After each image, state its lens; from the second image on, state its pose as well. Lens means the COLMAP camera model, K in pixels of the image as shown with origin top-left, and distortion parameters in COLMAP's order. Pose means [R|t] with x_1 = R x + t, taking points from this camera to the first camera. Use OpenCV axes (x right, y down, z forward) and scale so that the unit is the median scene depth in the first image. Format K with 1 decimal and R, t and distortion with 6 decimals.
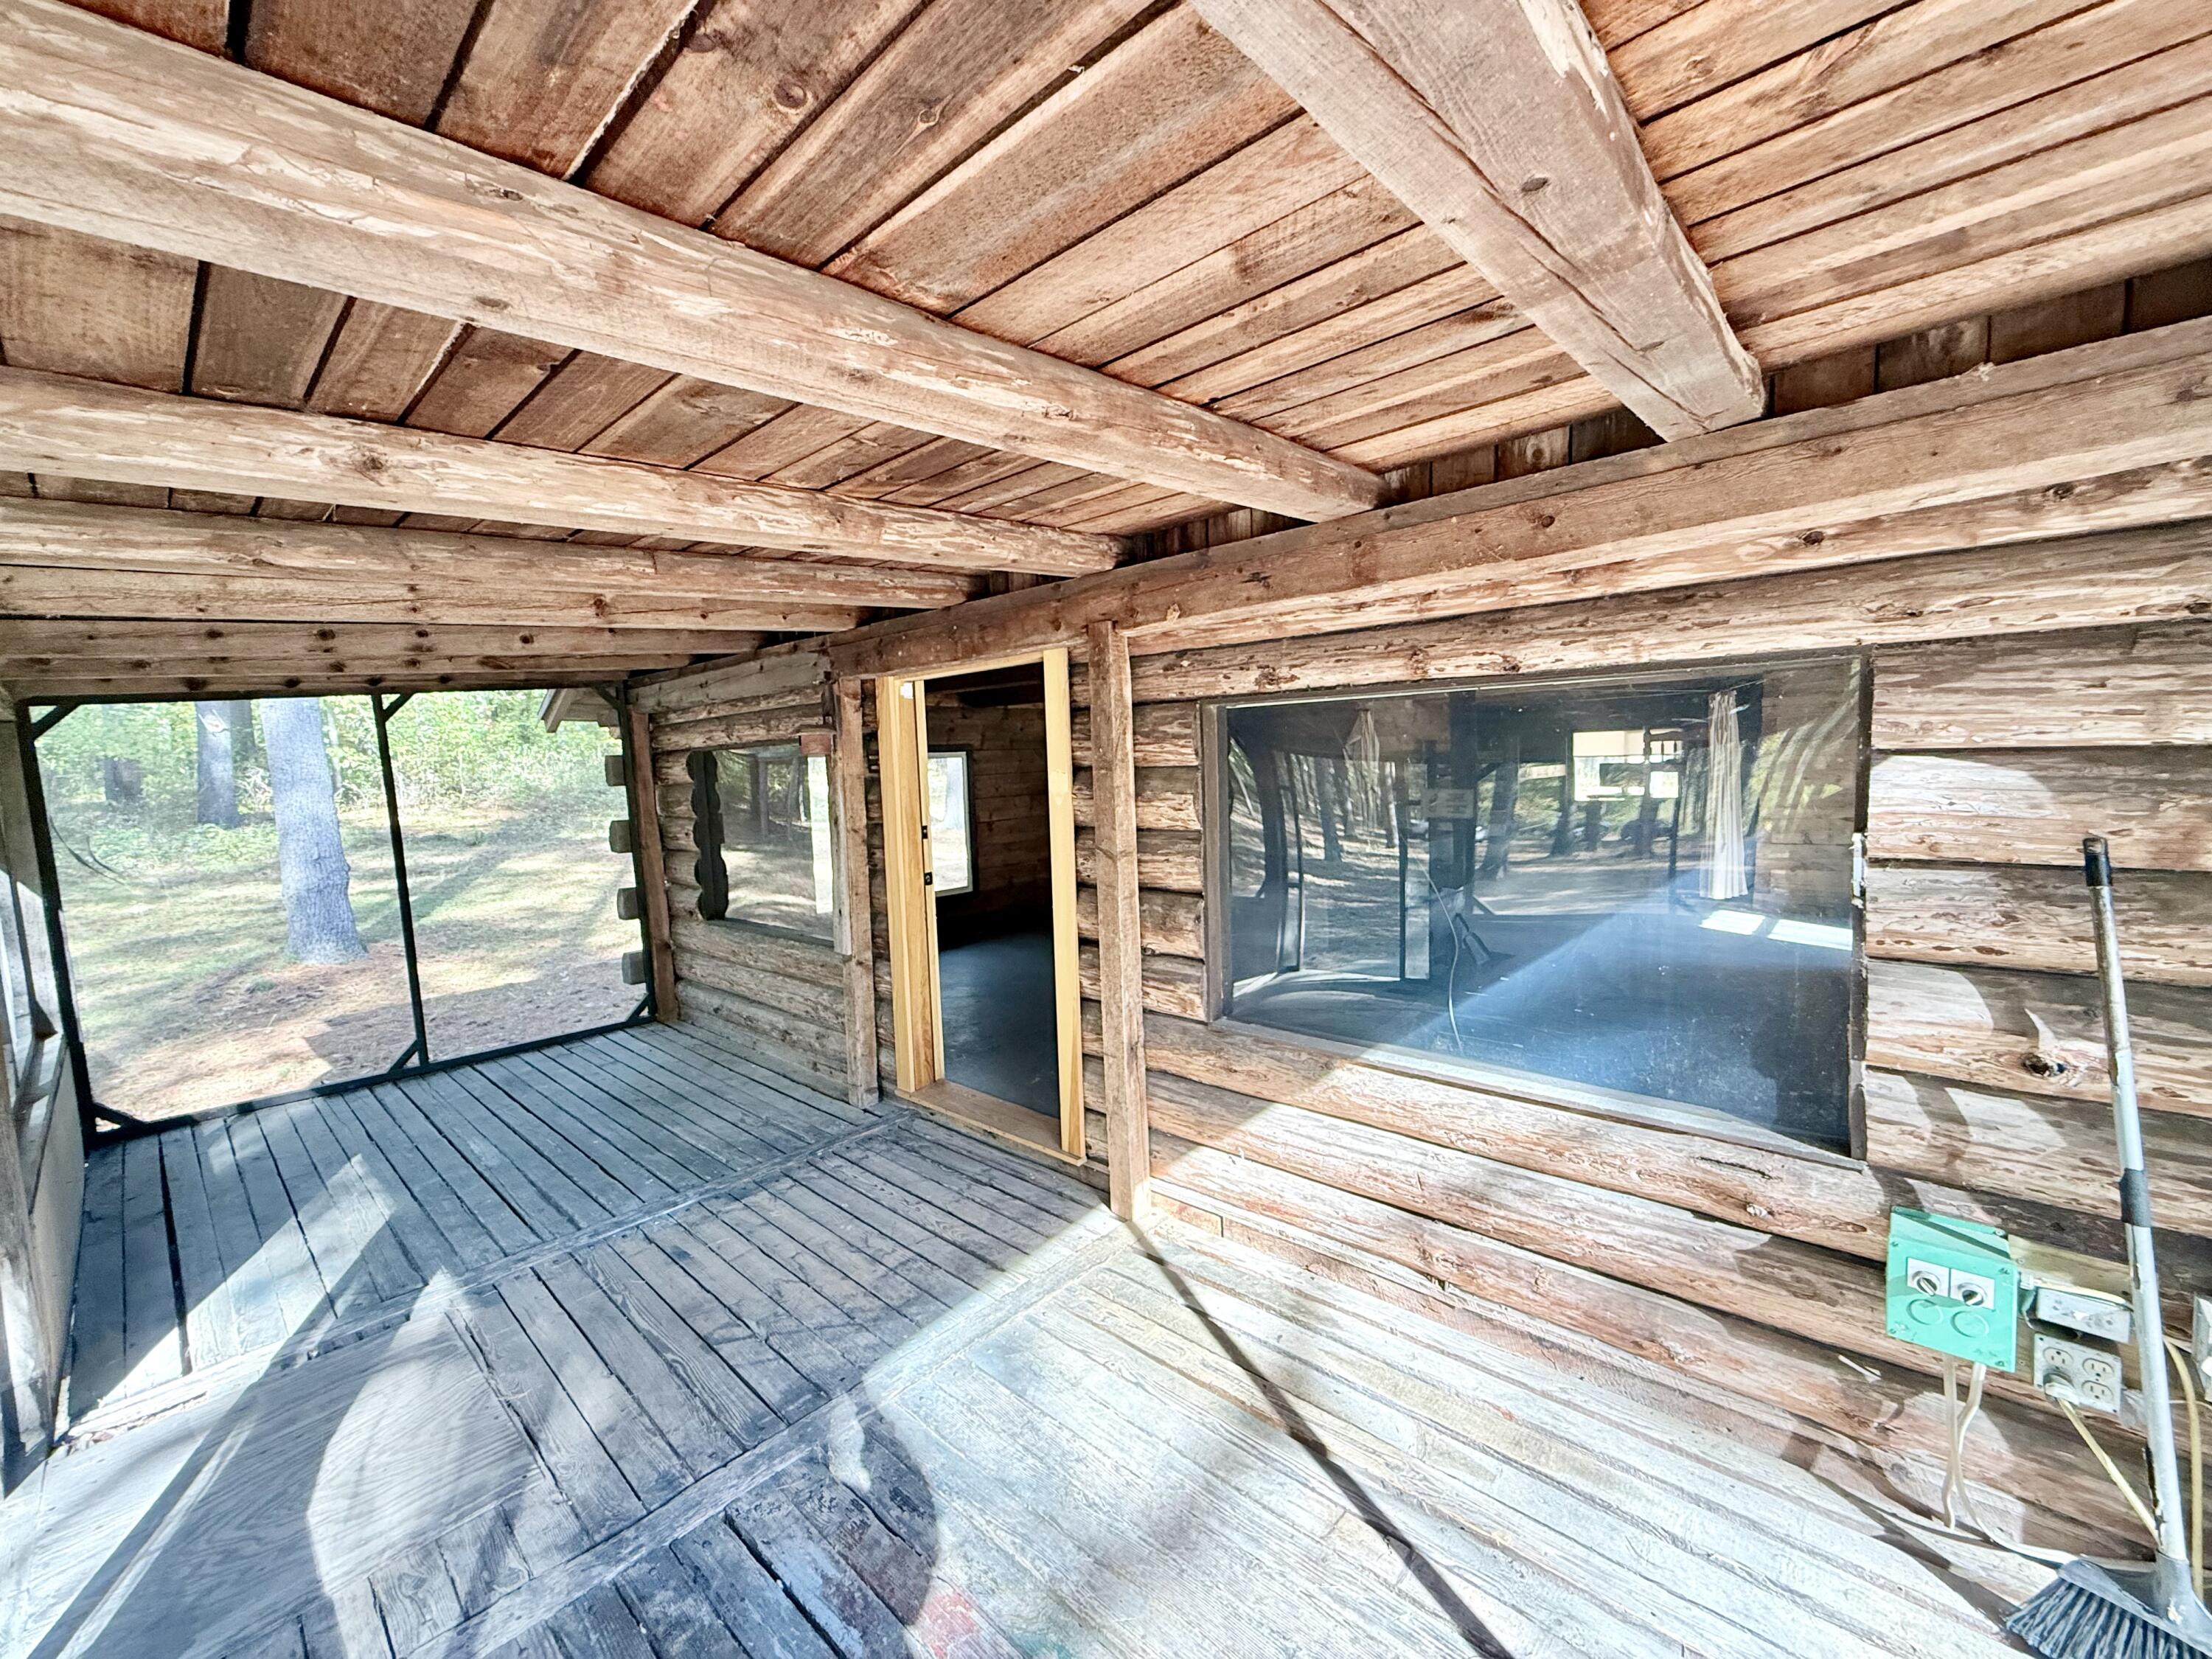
lens RADIAL K [[875.2, 0, 1113.4], [0, 875.2, 839.0], [0, 0, 1]] dist [0.000413, -0.001239]
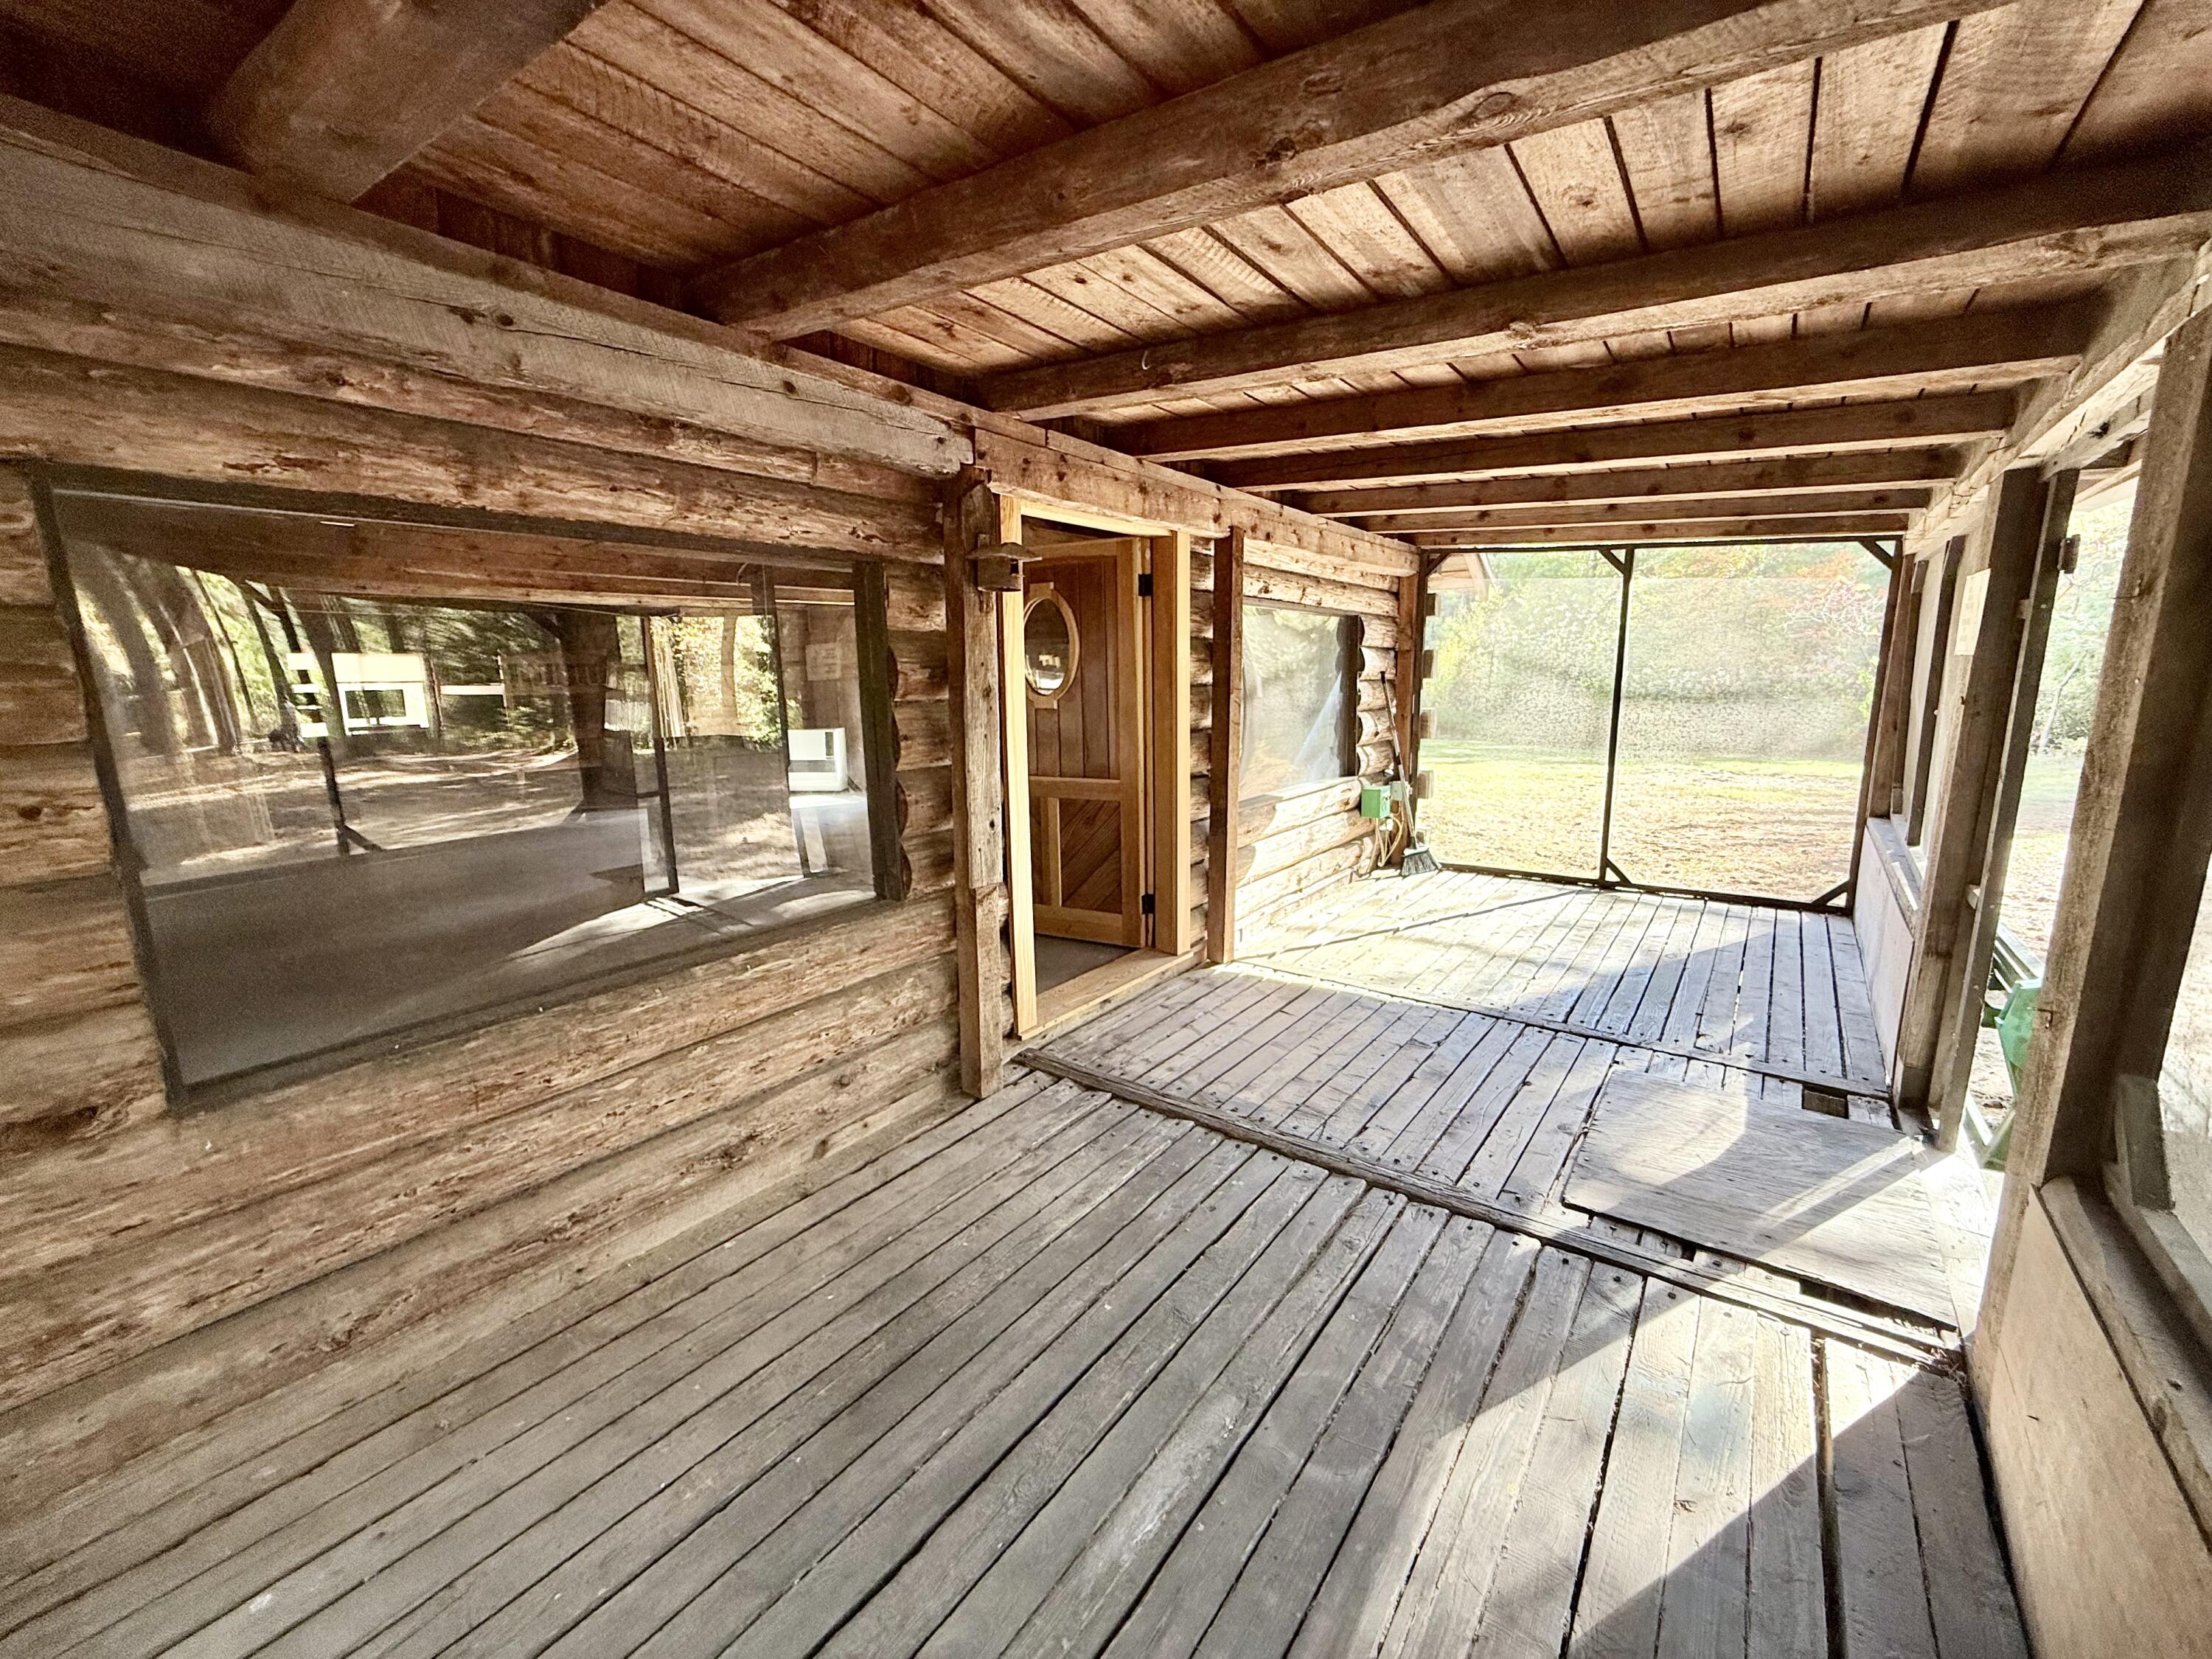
lens RADIAL K [[875.2, 0, 1109.9], [0, 875.2, 833.7], [0, 0, 1]] dist [0.000413, -0.001239]
pose [[-0.078874, -0.146783, 0.986019, -1.216057], [0.107223, 0.982113, 0.154779, -0.004578], [-0.991101, 0.117932, -0.061725, 1.151614]]
